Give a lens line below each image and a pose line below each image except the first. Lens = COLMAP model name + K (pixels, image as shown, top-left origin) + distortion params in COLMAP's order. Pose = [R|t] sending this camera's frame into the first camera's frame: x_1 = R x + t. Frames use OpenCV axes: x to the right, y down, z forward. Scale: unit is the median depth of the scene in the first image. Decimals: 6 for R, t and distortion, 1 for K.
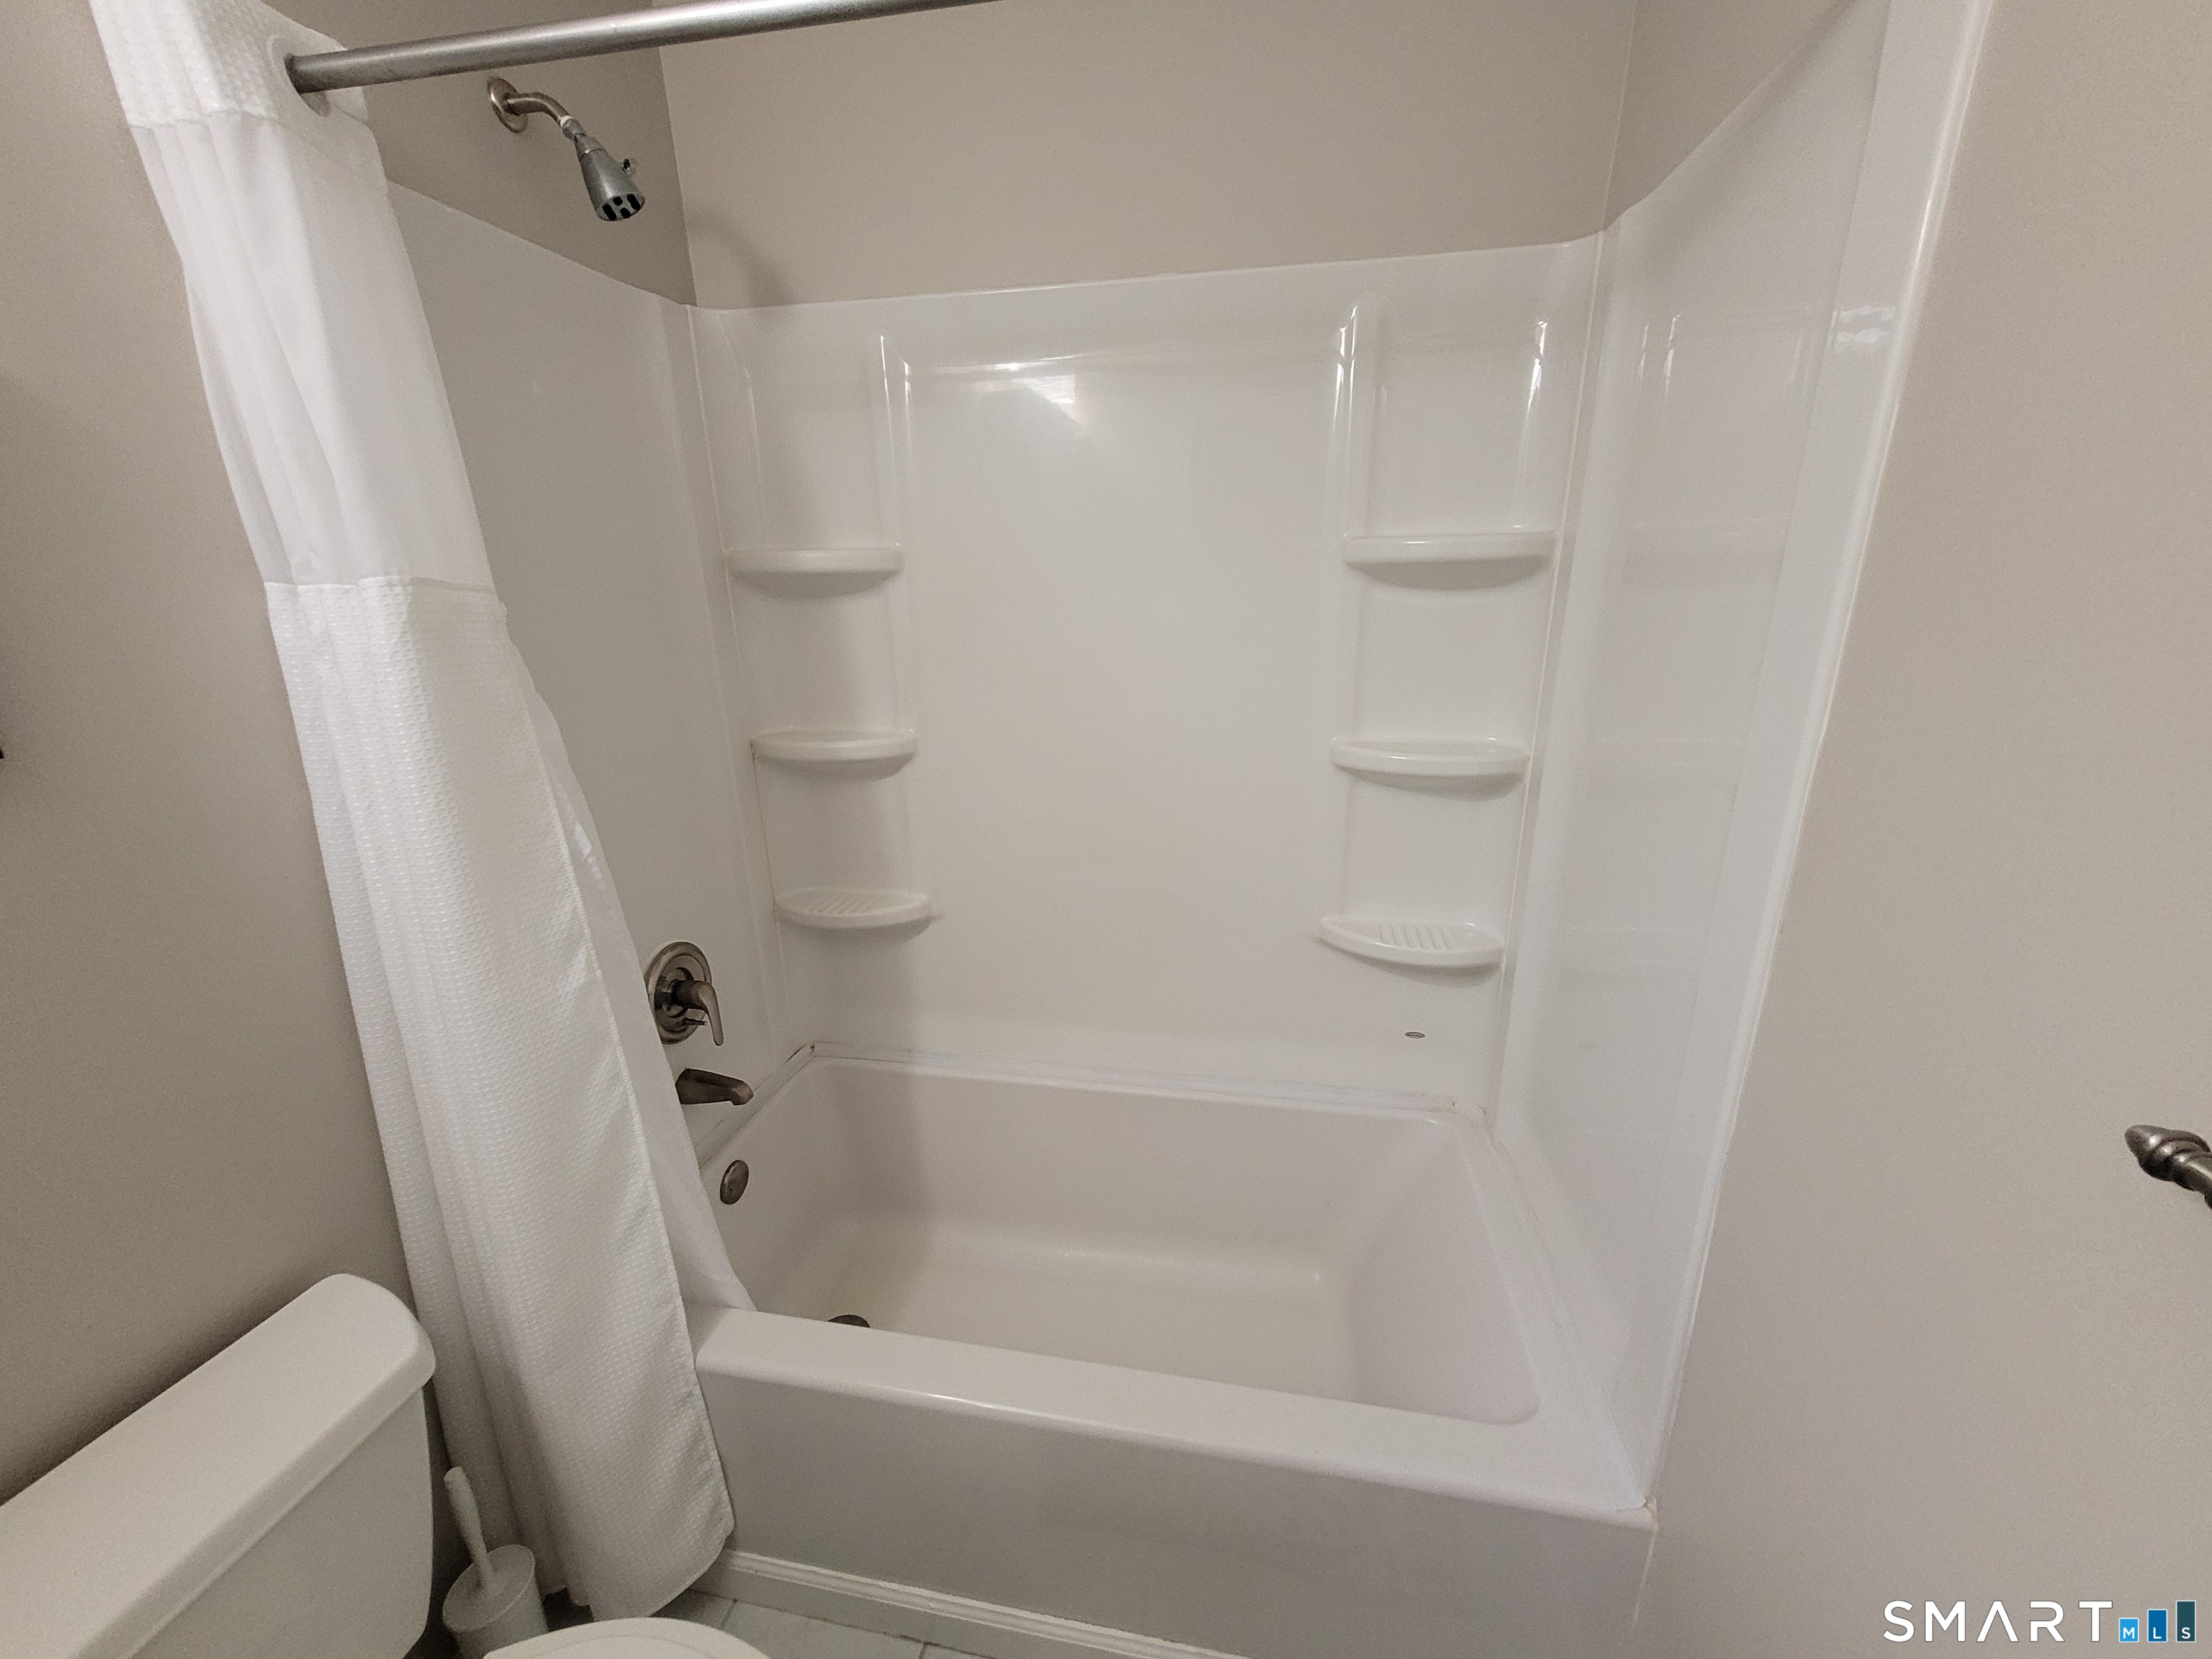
lens RADIAL K [[867.0, 0, 1106.0], [0, 867.0, 829.5], [0, 0, 1]] dist [0.003044, 0.000105]
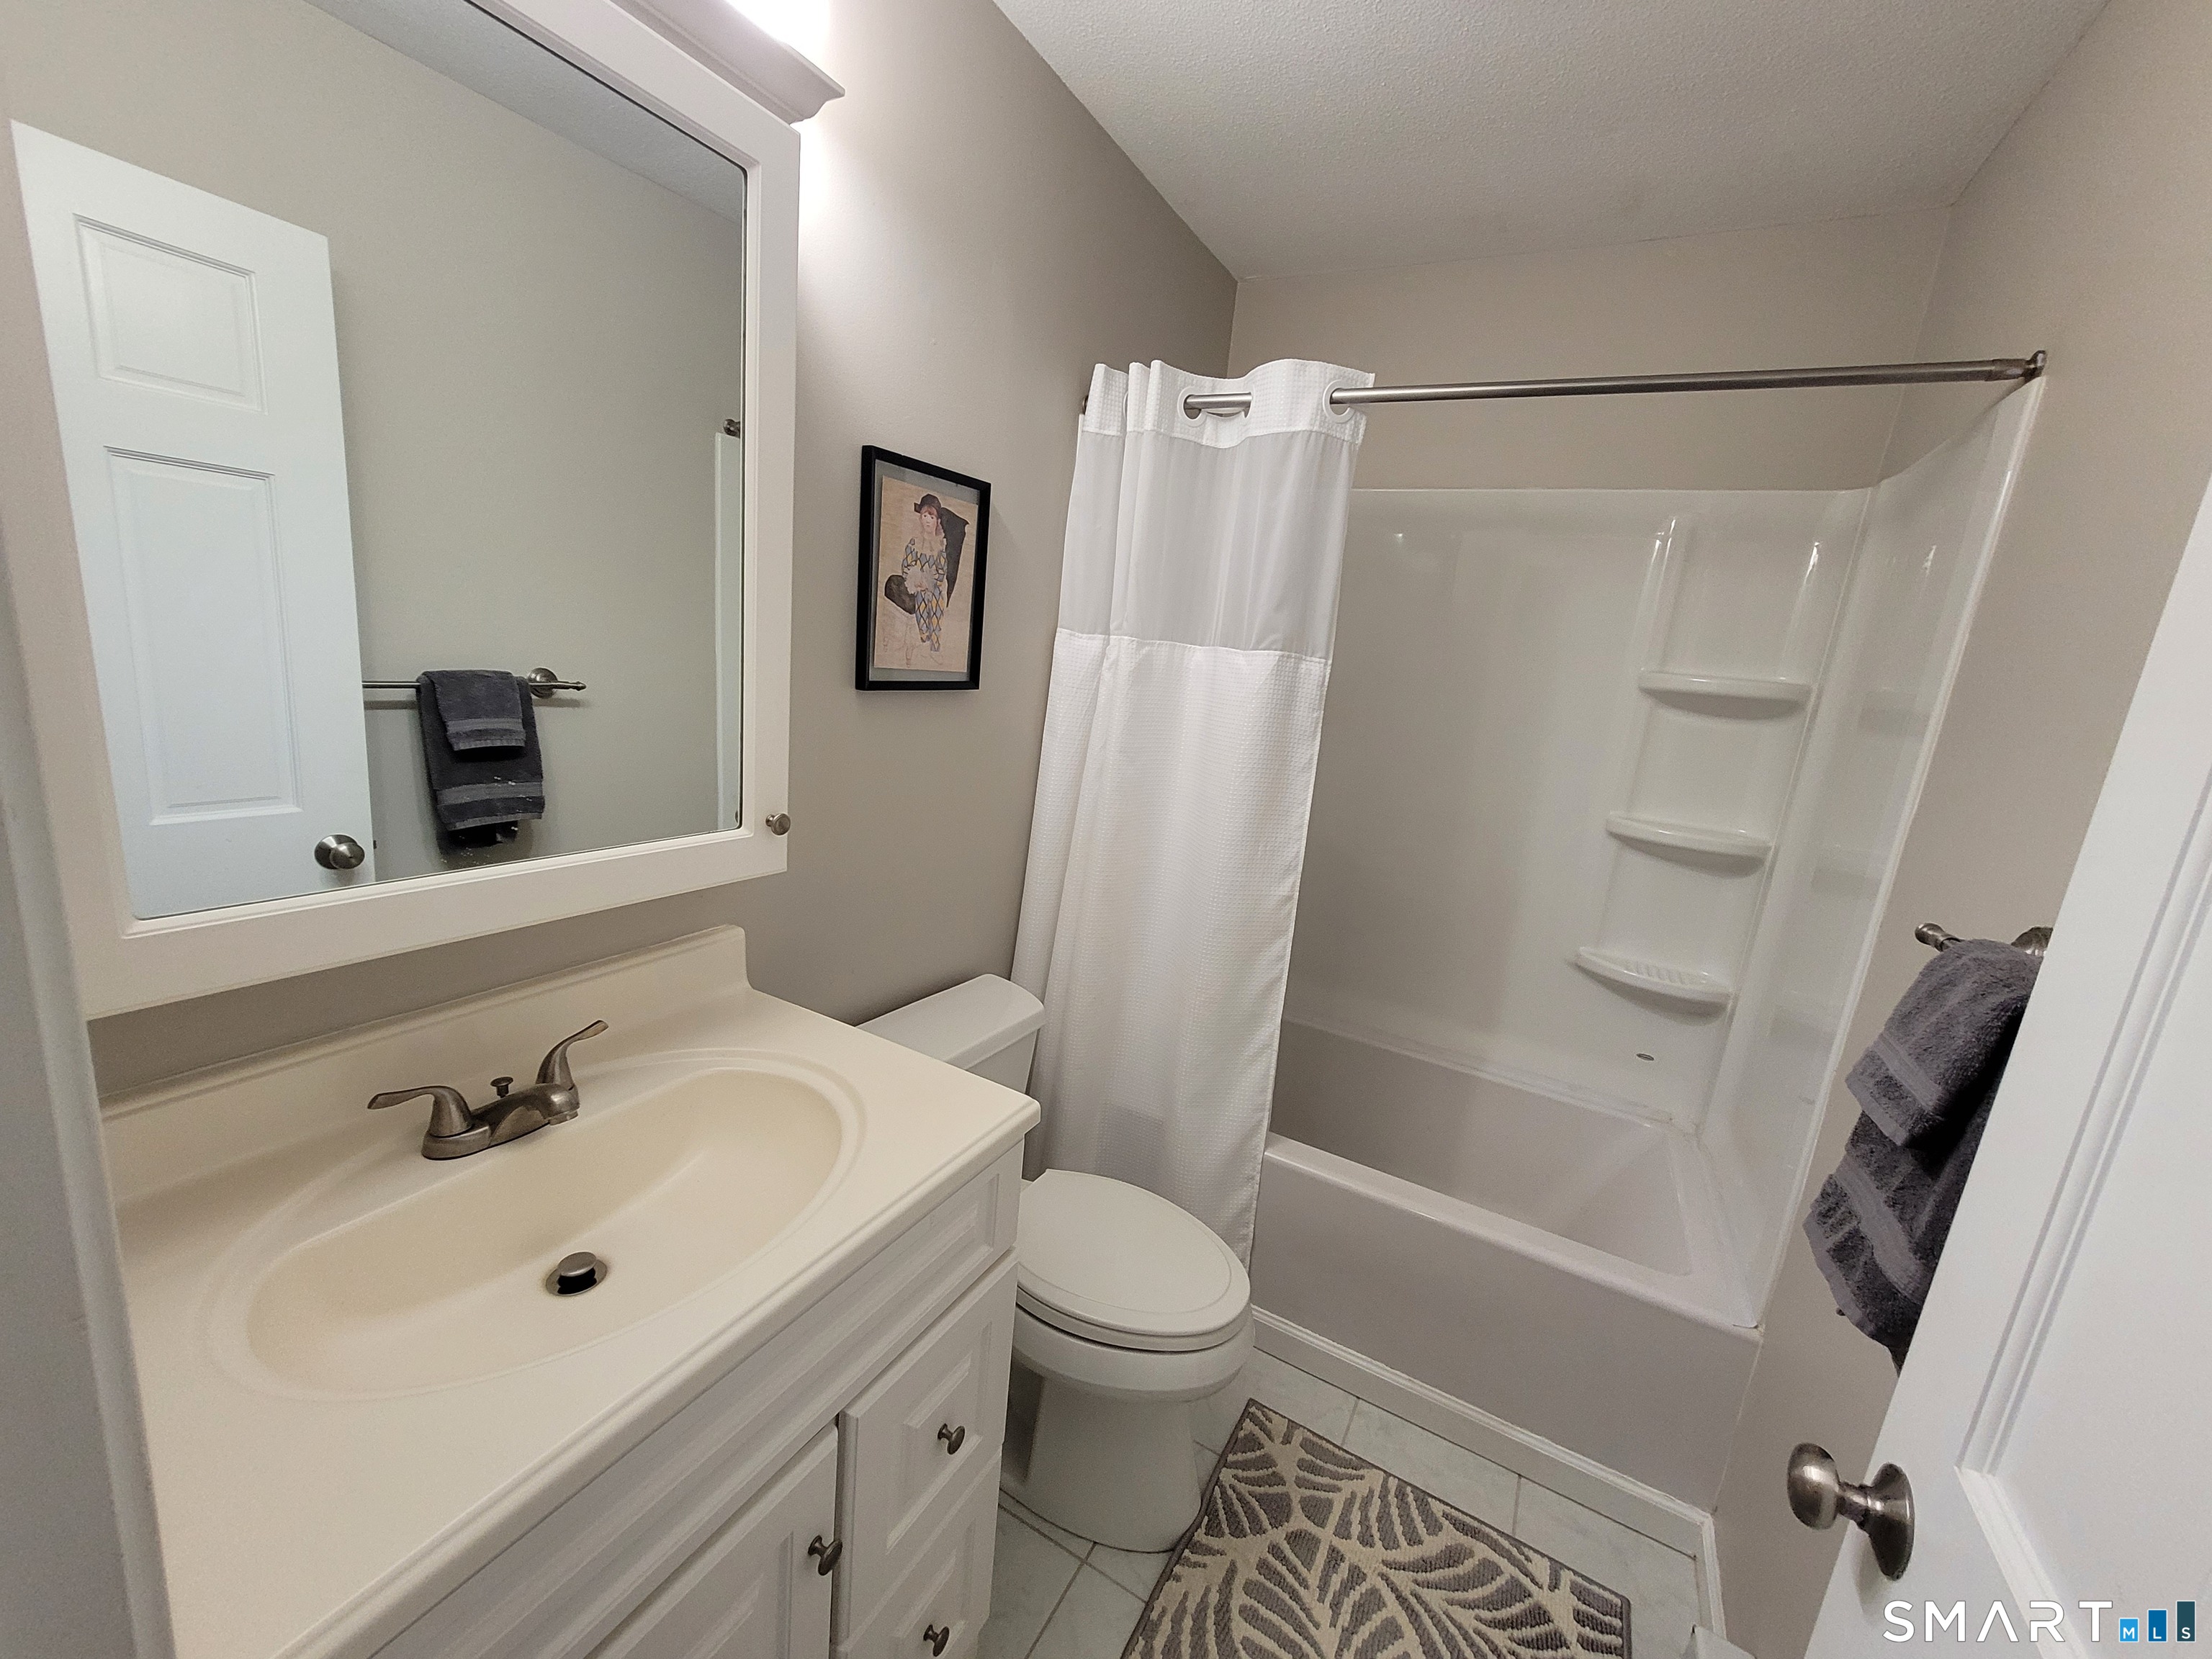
lens RADIAL K [[883.1, 0, 1106.0], [0, 883.1, 829.5], [0, 0, 1]] dist [0.000773, 0.000021]
pose [[0.947868, 0.171186, -0.268778, -0.113783], [-0.194946, 0.978714, -0.064147, 0.169349], [0.252076, 0.113200, 0.961064, -0.542740]]
